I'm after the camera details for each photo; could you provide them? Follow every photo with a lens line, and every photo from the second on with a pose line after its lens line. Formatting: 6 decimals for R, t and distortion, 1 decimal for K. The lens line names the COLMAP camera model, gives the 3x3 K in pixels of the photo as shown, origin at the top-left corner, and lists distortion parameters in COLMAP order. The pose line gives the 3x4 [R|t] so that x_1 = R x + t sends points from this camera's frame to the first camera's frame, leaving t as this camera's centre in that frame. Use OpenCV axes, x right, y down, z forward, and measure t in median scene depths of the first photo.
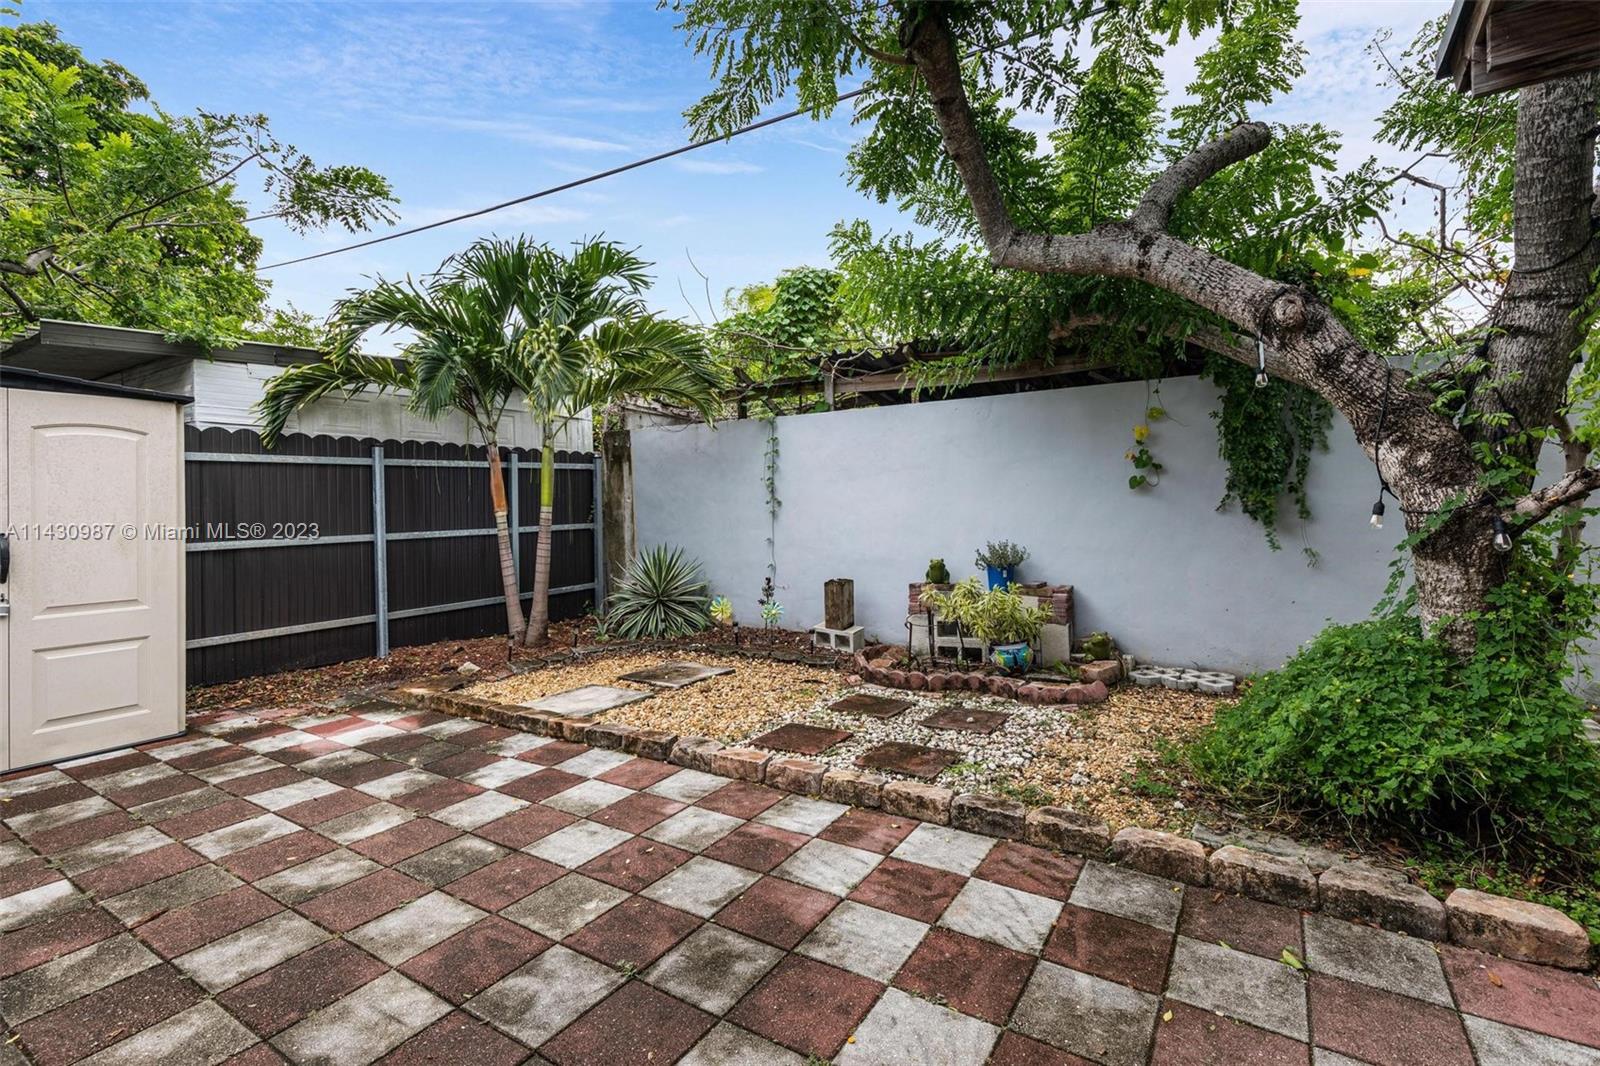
lens RADIAL K [[741.8, 0, 810.2], [0, 741.8, 496.4], [0, 0, 1]] dist [0.010596, -0.000272]
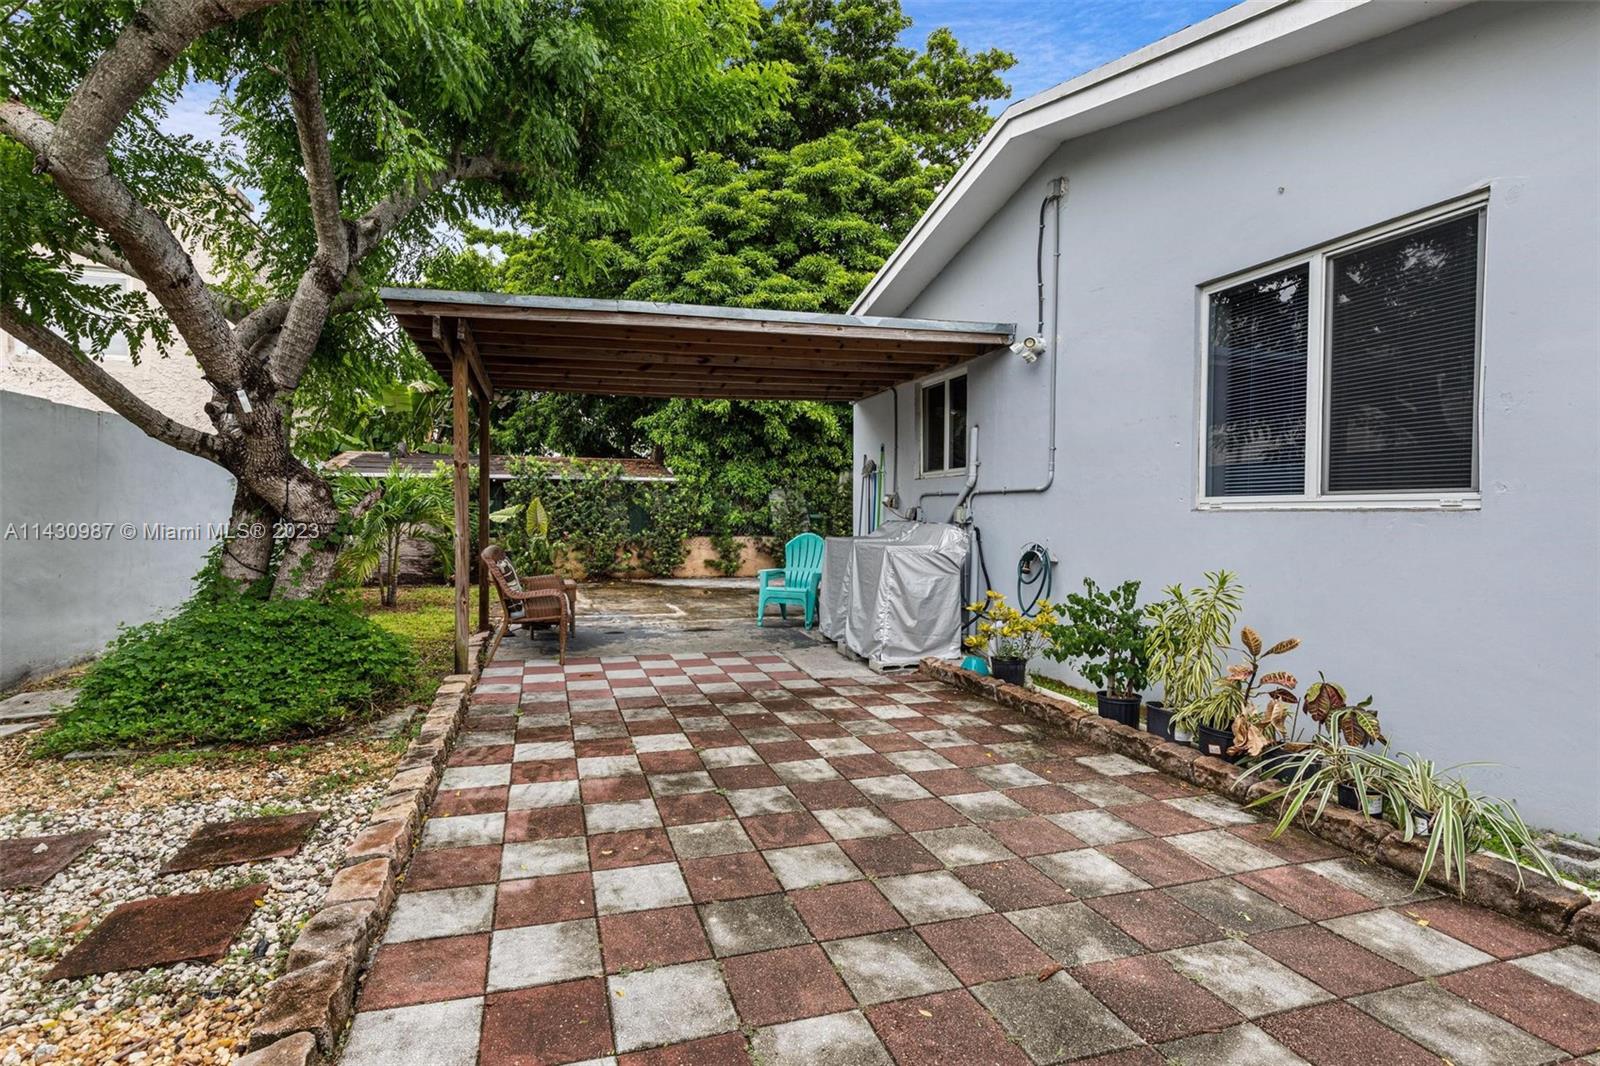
lens RADIAL K [[739.6, 0, 778.0], [0, 739.6, 495.0], [0, 0, 1]] dist [0.003078, 0.000278]
pose [[-0.770344, 0.033628, 0.636742, -1.215202], [0.005458, 0.998920, -0.046152, 0.045642], [-0.637606, -0.032077, -0.769695, 1.900996]]
